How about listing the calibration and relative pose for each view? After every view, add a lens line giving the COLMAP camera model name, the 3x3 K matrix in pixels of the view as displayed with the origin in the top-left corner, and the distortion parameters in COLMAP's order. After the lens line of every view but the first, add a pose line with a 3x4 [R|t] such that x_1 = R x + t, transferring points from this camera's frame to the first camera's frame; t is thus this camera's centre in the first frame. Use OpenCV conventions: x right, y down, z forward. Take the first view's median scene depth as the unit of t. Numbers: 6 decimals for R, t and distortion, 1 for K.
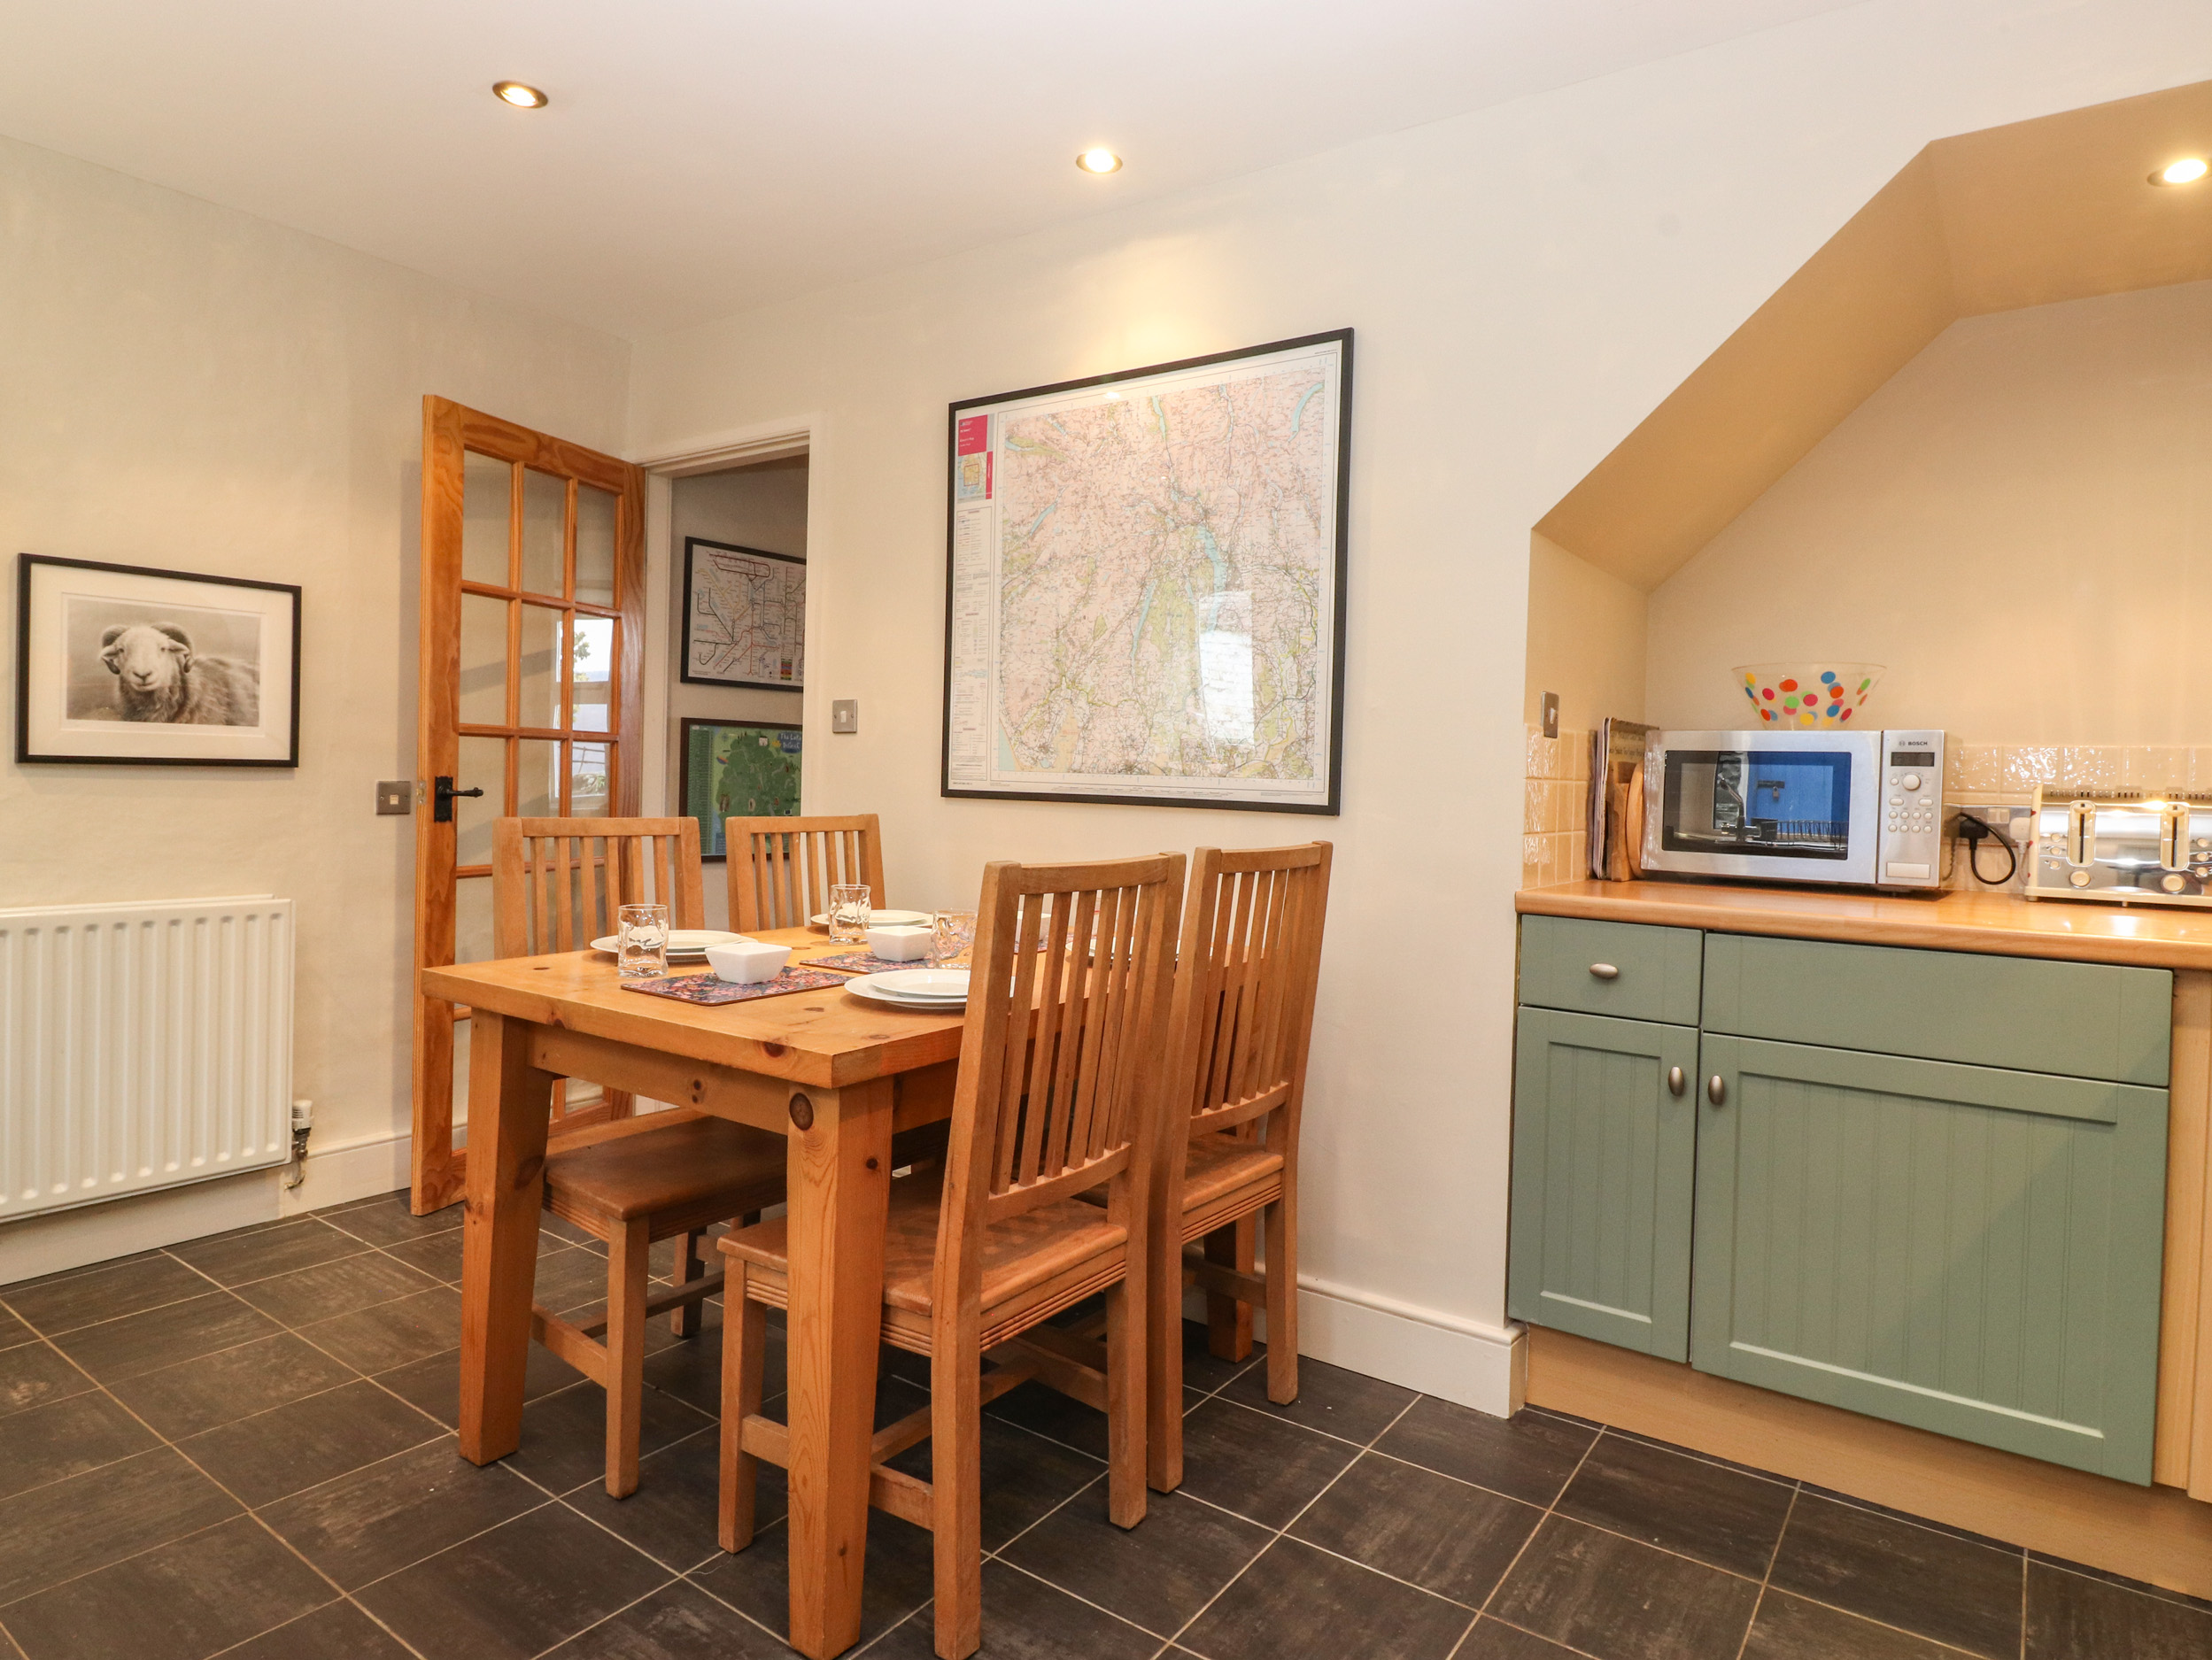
lens RADIAL K [[1278.8, 0, 1099.3], [0, 1278.8, 812.9], [0, 0, 1]] dist [0.008211, -0.001476]
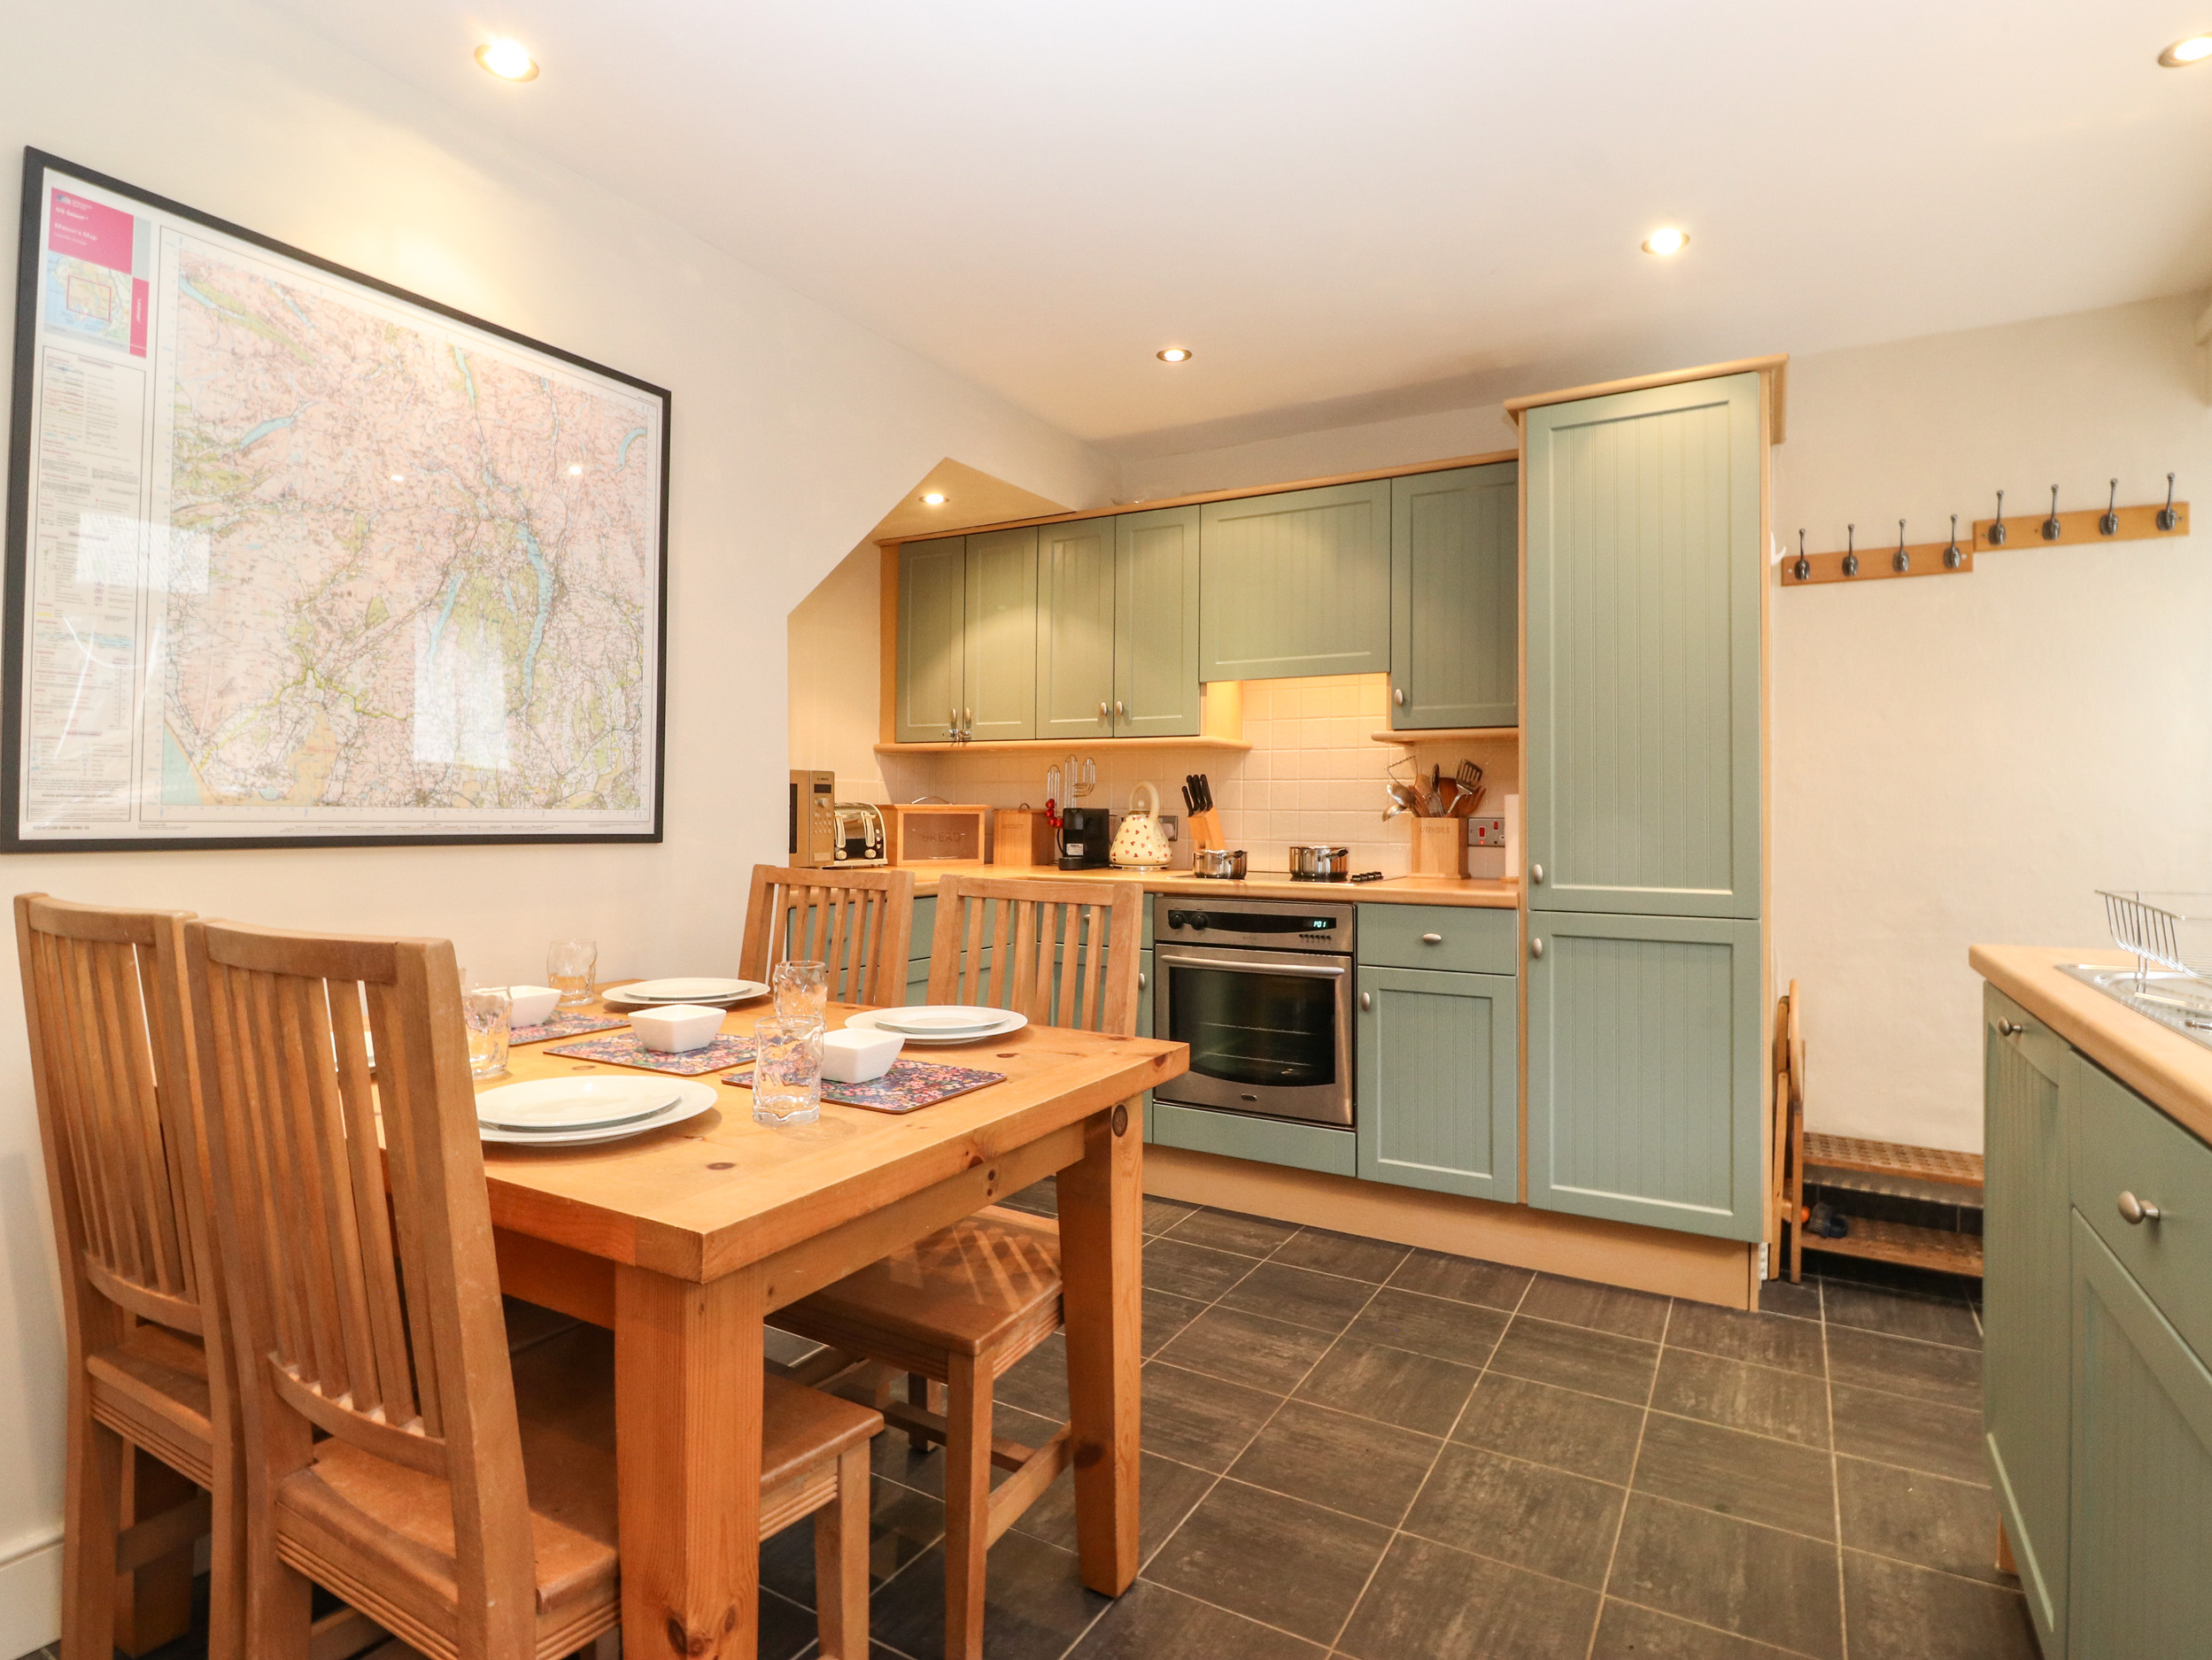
lens RADIAL K [[1168.1, 0, 1103.9], [0, 1168.1, 816.0], [0, 0, 1]] dist [-0.002420, -0.011894]
pose [[-0.089161, -0.030757, 0.995542, -0.793079], [0.017385, 0.999323, 0.032431, -0.044235], [-0.995866, 0.020199, -0.088566, 0.699352]]
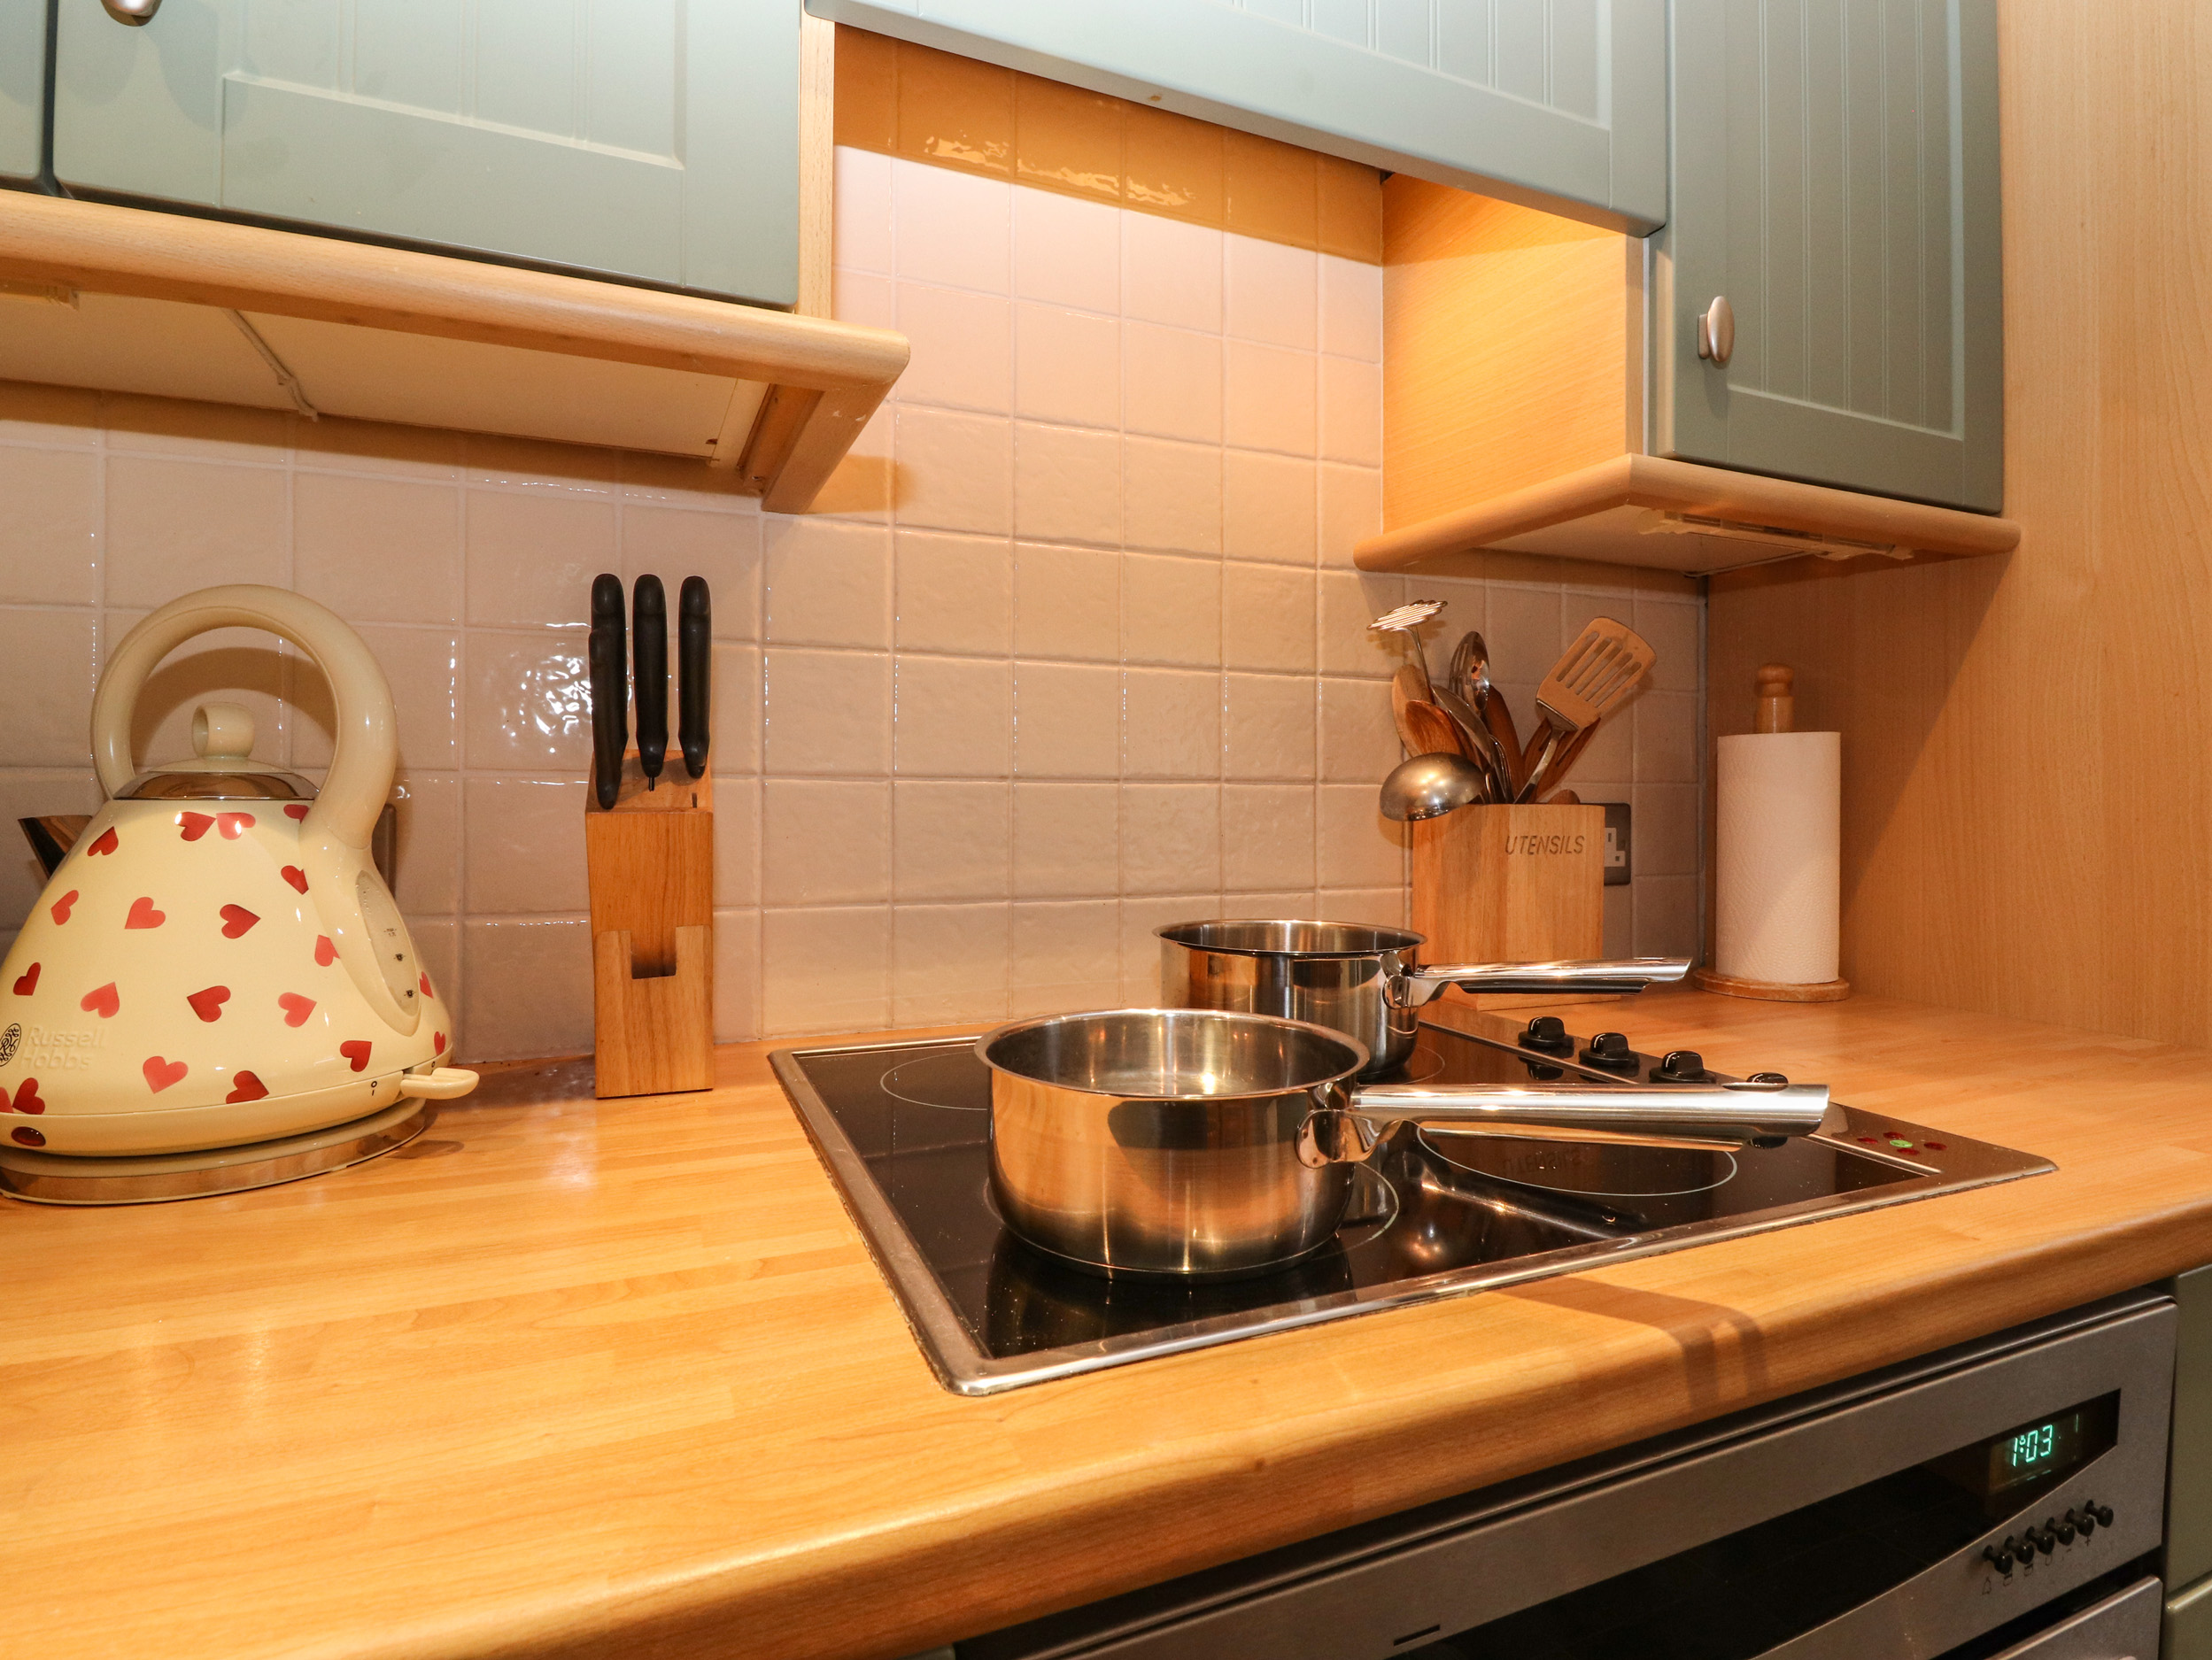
lens RADIAL K [[1168.1, 0, 1108.0], [0, 1168.1, 817.3], [0, 0, 1]] dist [-0.002420, -0.011894]
pose [[-0.852764, -0.044403, 0.520406, 0.431713], [-0.015513, 0.998093, 0.059740, -0.009229], [-0.522066, 0.042870, -0.851827, 0.624631]]
